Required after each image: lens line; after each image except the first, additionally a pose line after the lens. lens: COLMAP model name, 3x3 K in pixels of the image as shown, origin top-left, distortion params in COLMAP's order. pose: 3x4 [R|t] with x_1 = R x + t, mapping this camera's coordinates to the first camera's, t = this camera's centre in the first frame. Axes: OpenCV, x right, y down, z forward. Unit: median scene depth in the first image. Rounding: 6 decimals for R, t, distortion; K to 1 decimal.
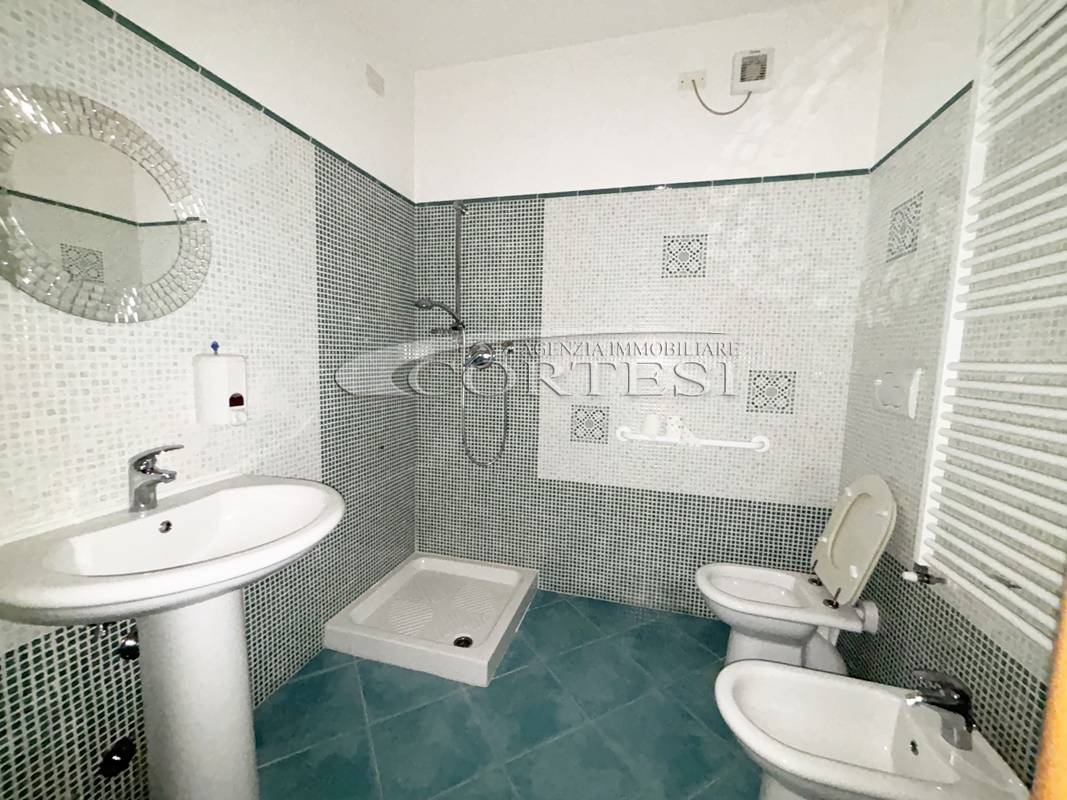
lens RADIAL K [[433.1, 0, 532.5], [0, 433.1, 399.2], [0, 0, 1]] dist [0.000627, -0.000468]
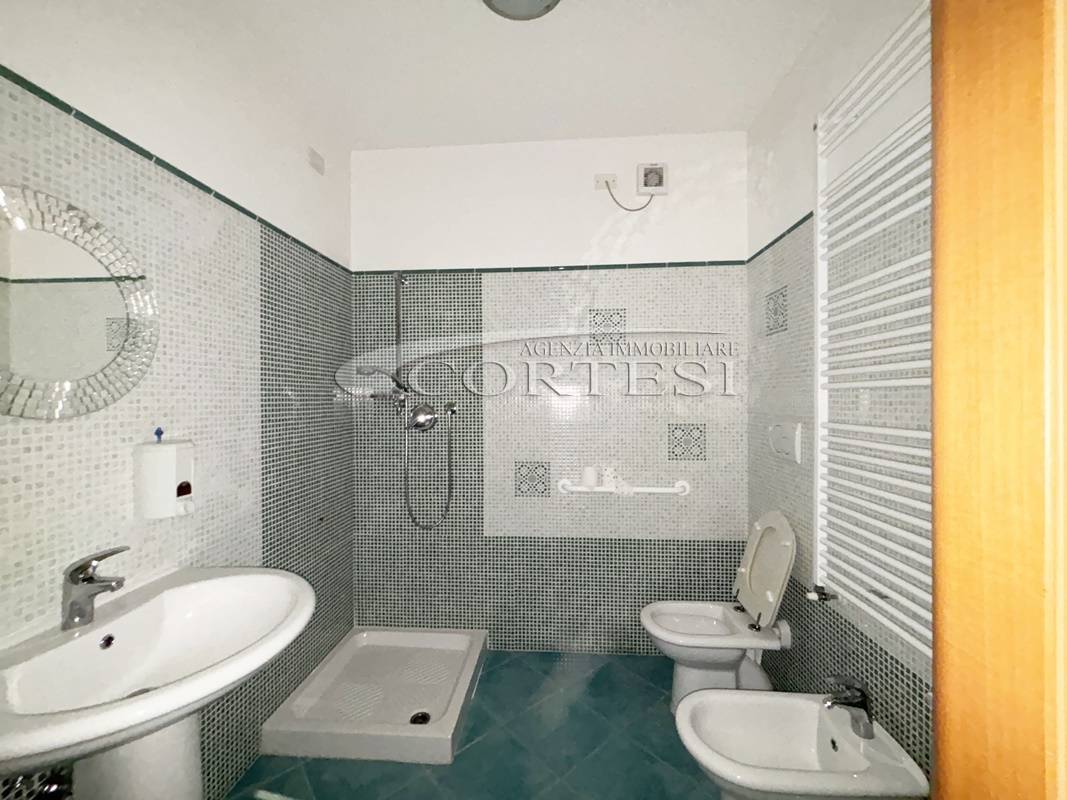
lens RADIAL K [[433.1, 0, 533.3], [0, 433.1, 399.0], [0, 0, 1]] dist [0.000627, -0.000468]
pose [[0.979545, -0.031179, 0.198795, -0.084013], [0.050437, 0.994429, -0.092559, -0.047903], [-0.194801, 0.100693, 0.975661, -0.063136]]
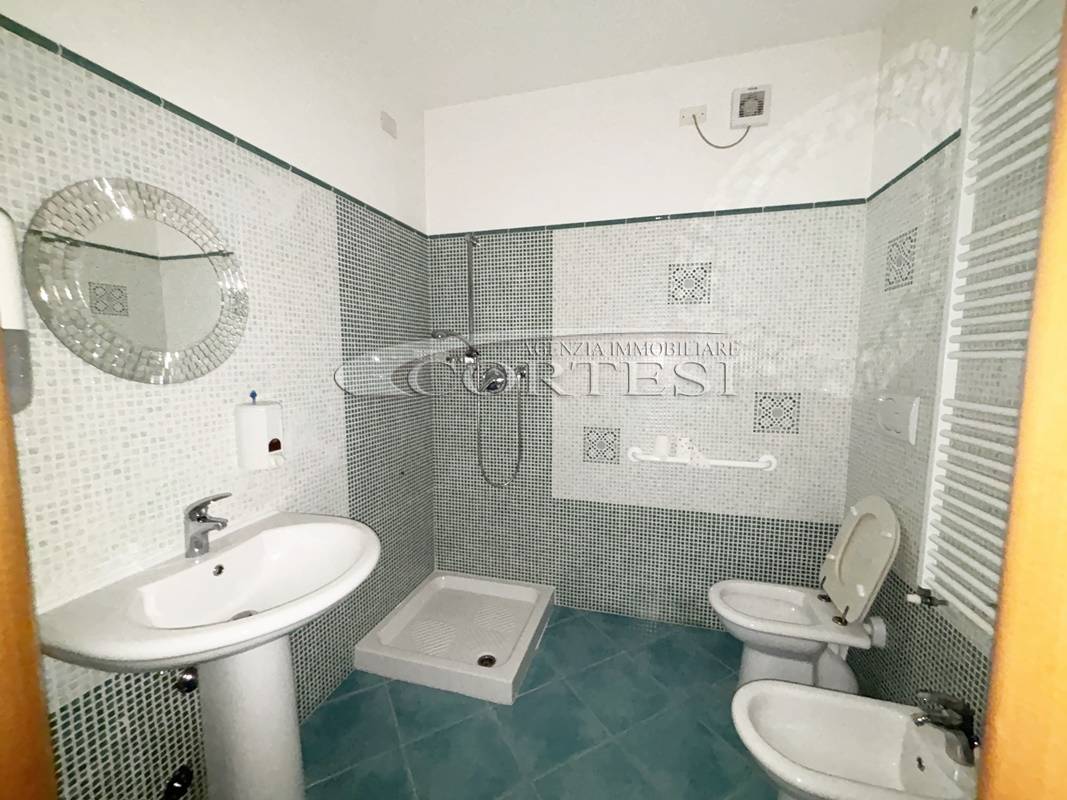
lens RADIAL K [[433.1, 0, 532.4], [0, 433.1, 399.1], [0, 0, 1]] dist [0.000627, -0.000468]
pose [[0.999650, -0.024860, -0.008996, -0.025440], [0.024836, 0.999688, -0.002746, -0.065790], [0.009061, 0.002522, 0.999956, -0.045333]]
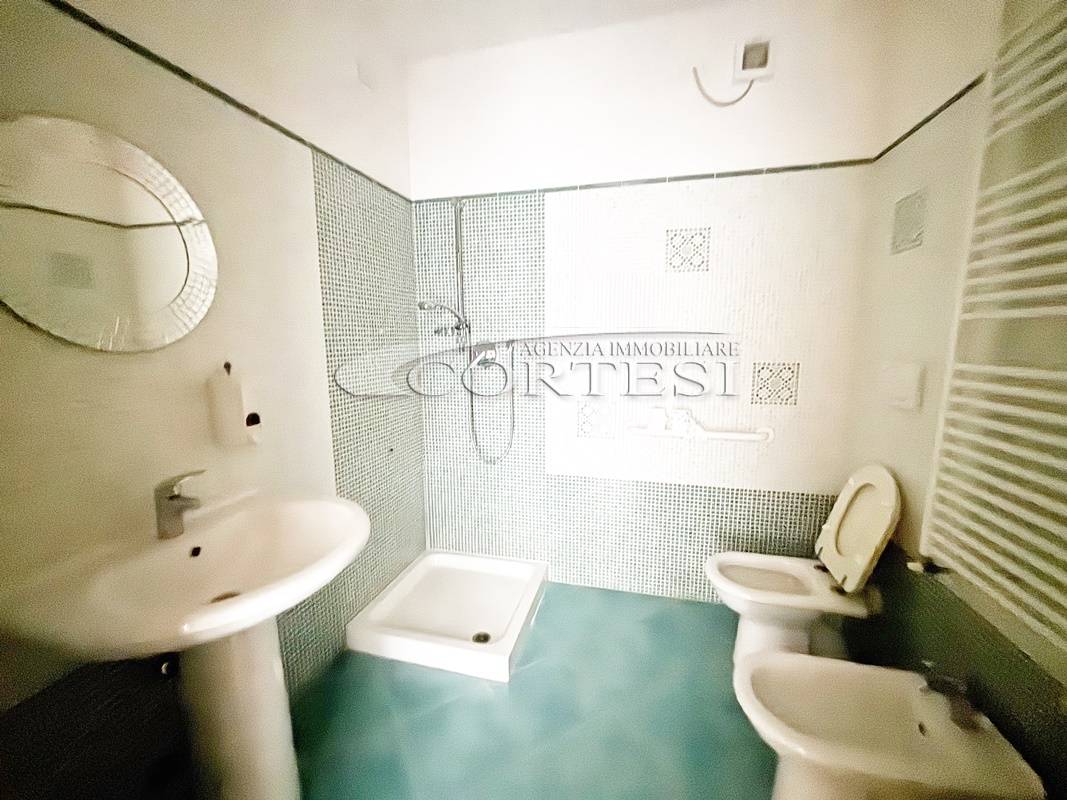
lens RADIAL K [[433.1, 0, 532.8], [0, 433.1, 399.1], [0, 0, 1]] dist [0.000627, -0.000468]
pose [[0.999303, -0.033756, 0.015915, -0.036182], [0.033013, 0.998448, 0.044858, -0.048535], [-0.017404, -0.044302, 0.998867, -0.005885]]
